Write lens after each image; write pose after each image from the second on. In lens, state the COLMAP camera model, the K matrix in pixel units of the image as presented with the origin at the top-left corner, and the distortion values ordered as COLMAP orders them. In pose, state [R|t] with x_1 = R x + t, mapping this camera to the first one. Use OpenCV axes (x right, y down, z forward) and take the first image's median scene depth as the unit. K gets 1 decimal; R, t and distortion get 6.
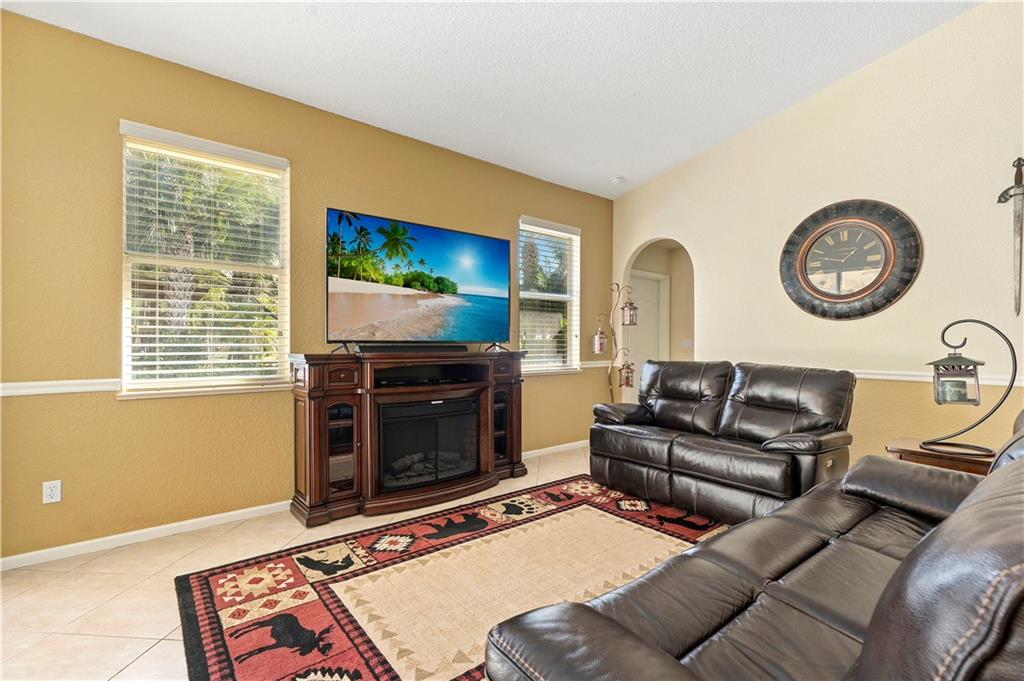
lens RADIAL K [[464.2, 0, 511.9], [0, 464.2, 335.8], [0, 0, 1]] dist [-0.001294, -0.000121]
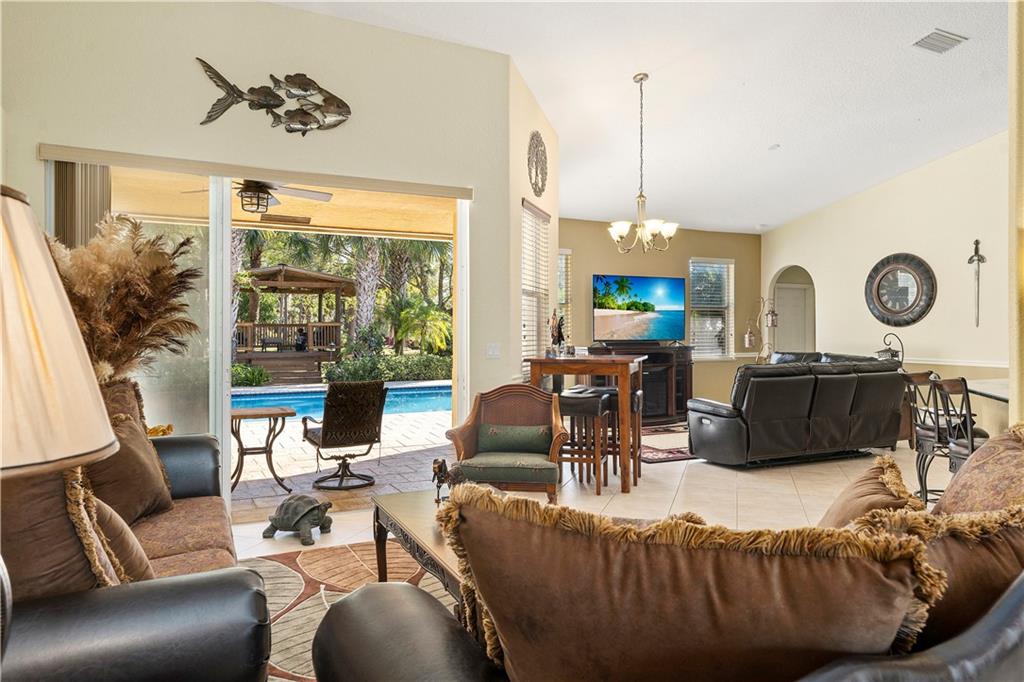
lens RADIAL K [[638.6, 0, 513.1], [0, 638.6, 326.9], [0, 0, 1]] dist [-0.031403, -0.000089]
pose [[0.969221, -0.003183, -0.246172, -0.039203], [0.005072, 0.999962, 0.007042, -0.053070], [0.246141, -0.008074, 0.969200, -1.353873]]
